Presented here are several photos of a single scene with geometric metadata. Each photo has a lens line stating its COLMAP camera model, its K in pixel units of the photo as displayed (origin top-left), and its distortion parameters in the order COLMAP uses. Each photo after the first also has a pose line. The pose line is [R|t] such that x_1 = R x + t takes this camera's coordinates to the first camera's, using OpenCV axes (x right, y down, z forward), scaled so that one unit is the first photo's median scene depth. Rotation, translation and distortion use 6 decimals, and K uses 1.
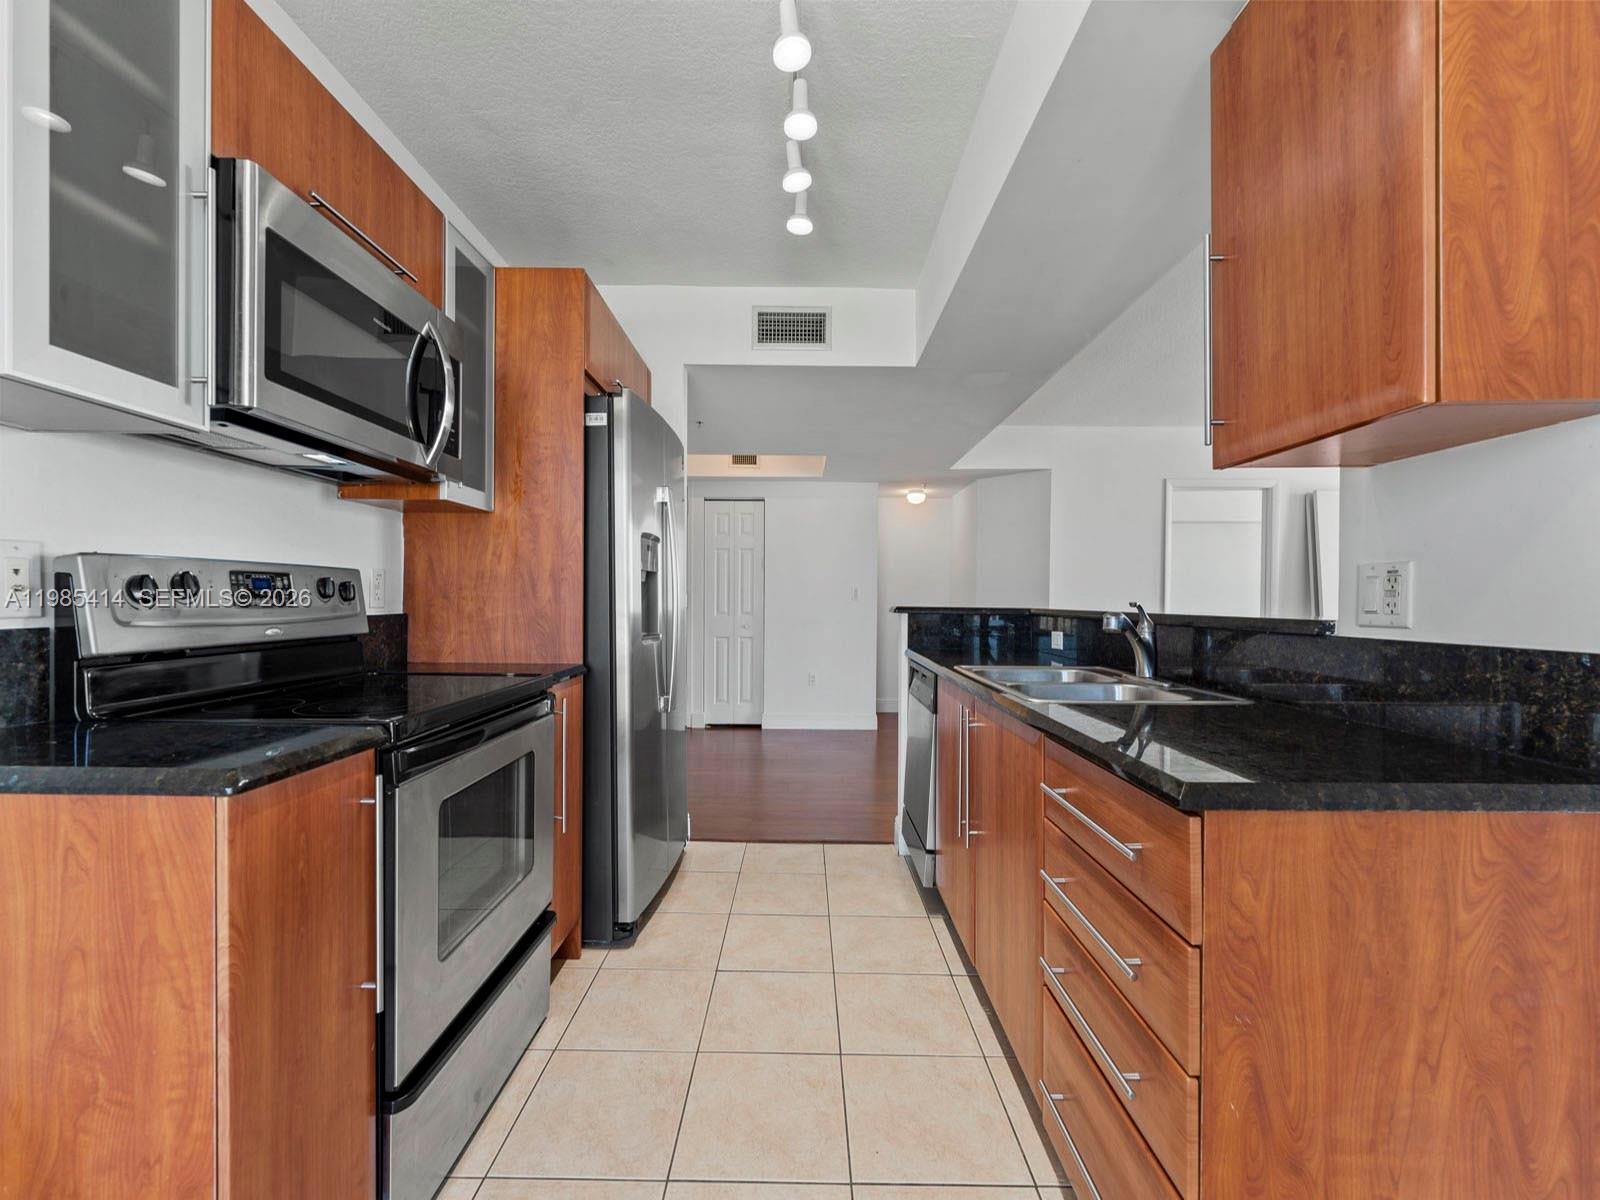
lens RADIAL K [[623.4, 0, 801.5], [0, 623.4, 593.5], [0, 0, 1]] dist [-0.000801, -0.000218]
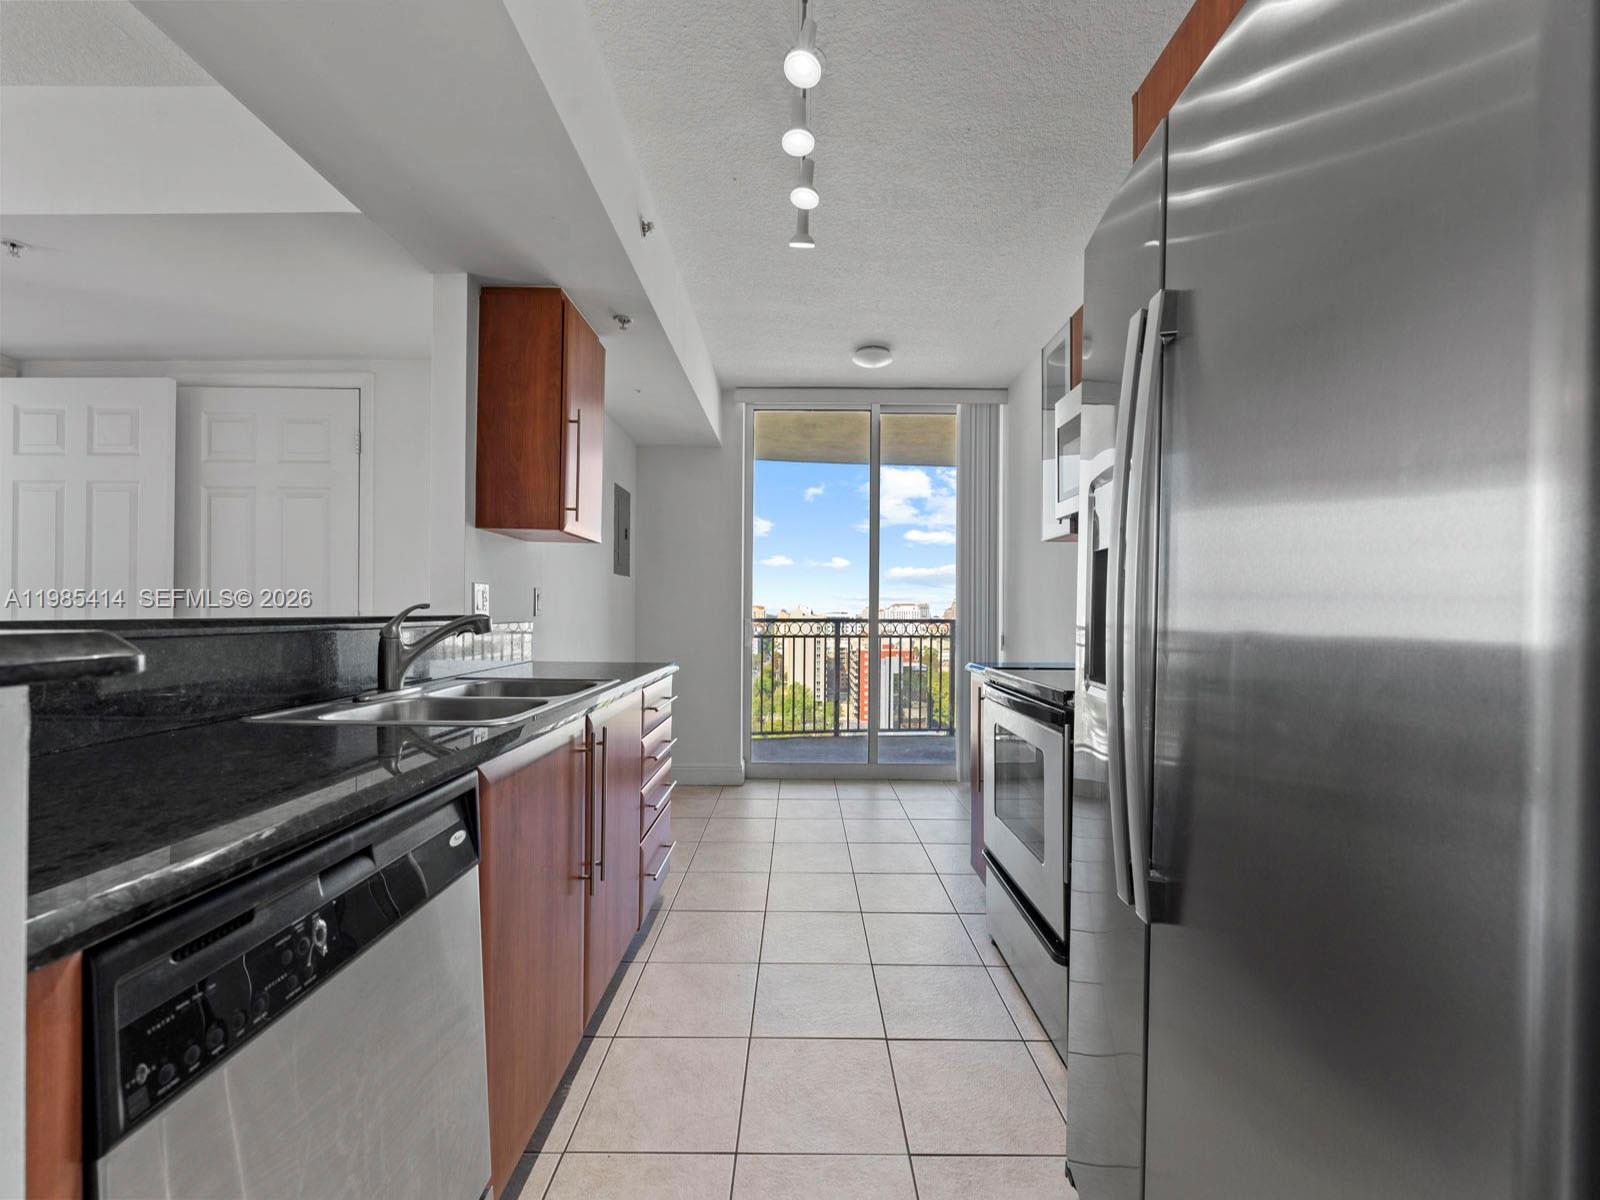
lens RADIAL K [[645.7, 0, 793.6], [0, 645.7, 603.2], [0, 0, 1]] dist [0.020049, -0.000129]
pose [[-0.999843, -0.015448, 0.008642, -0.002795], [-0.015651, 0.999590, -0.023979, 0.007847], [-0.008268, -0.024111, -0.999675, 0.568819]]
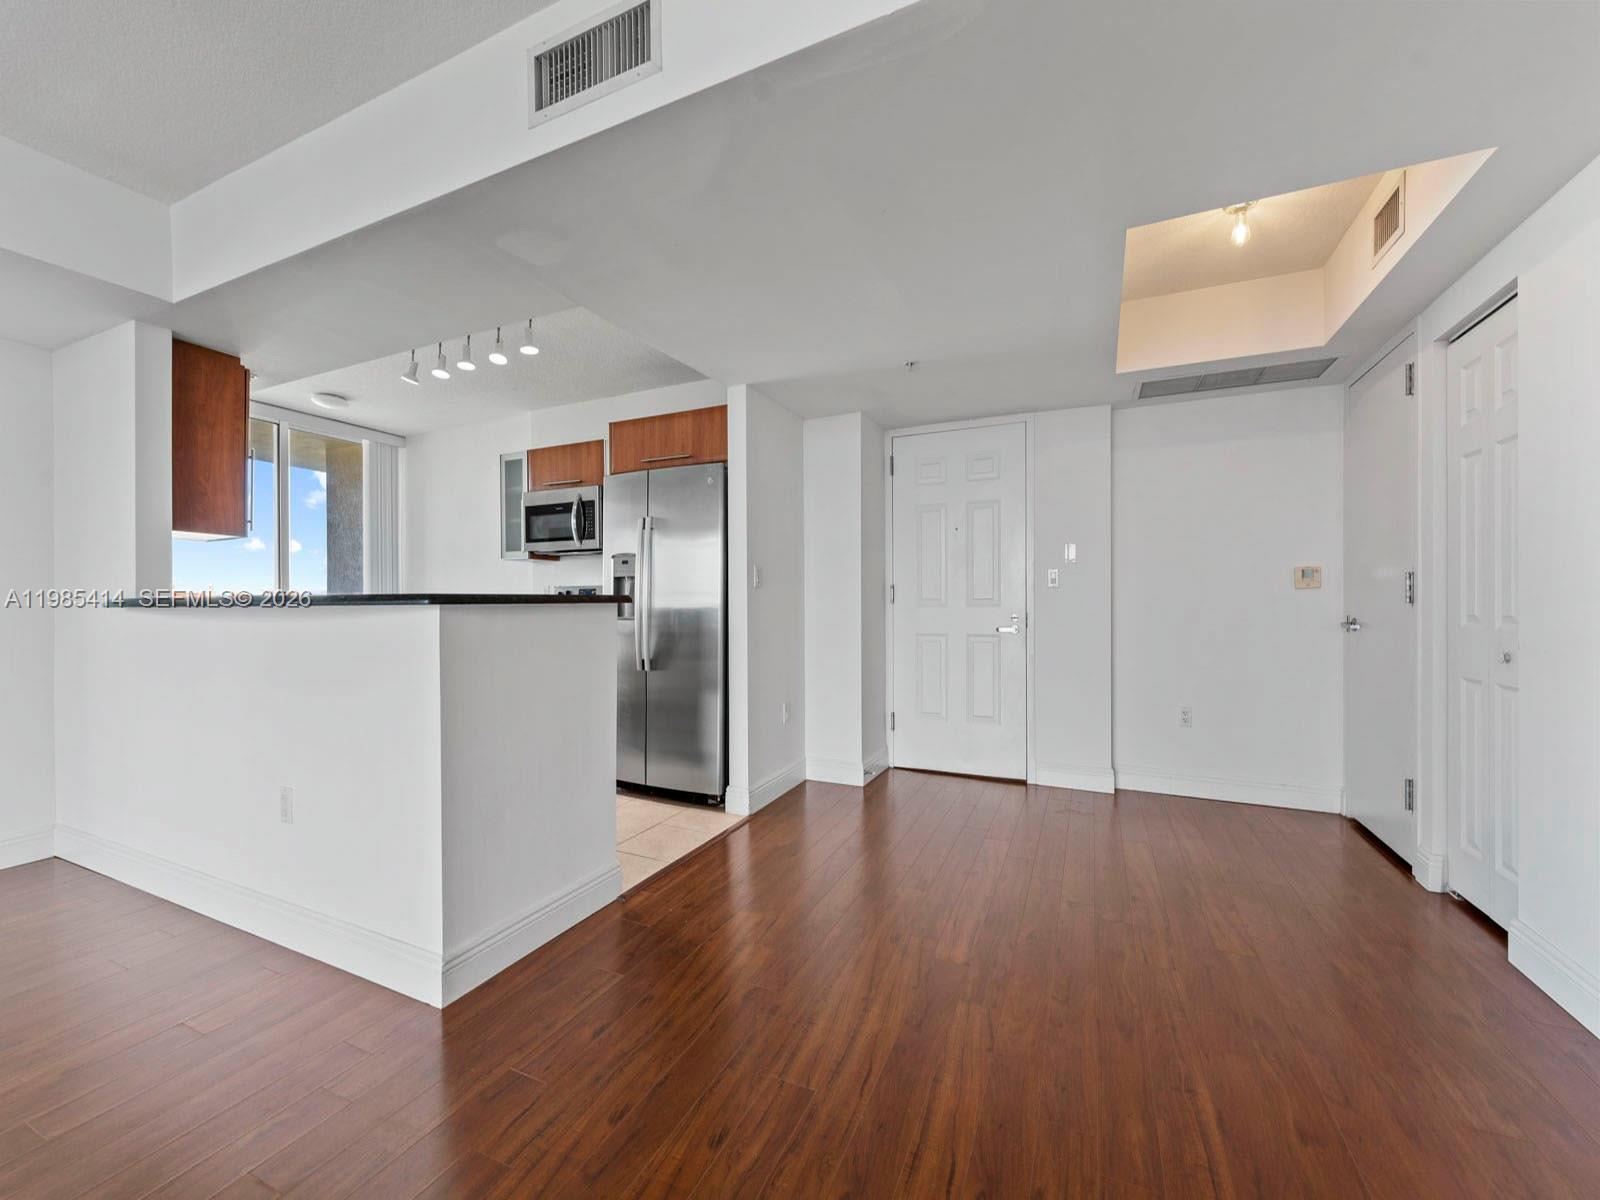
lens RADIAL K [[647.4, 0, 795.1], [0, 647.4, 608.5], [0, 0, 1]] dist [-0.000687, -0.000472]
pose [[-0.424095, -0.003689, -0.905610, 0.437189], [0.010772, 0.999900, -0.009117, 0.025194], [0.905554, -0.013622, -0.424013, 0.818454]]
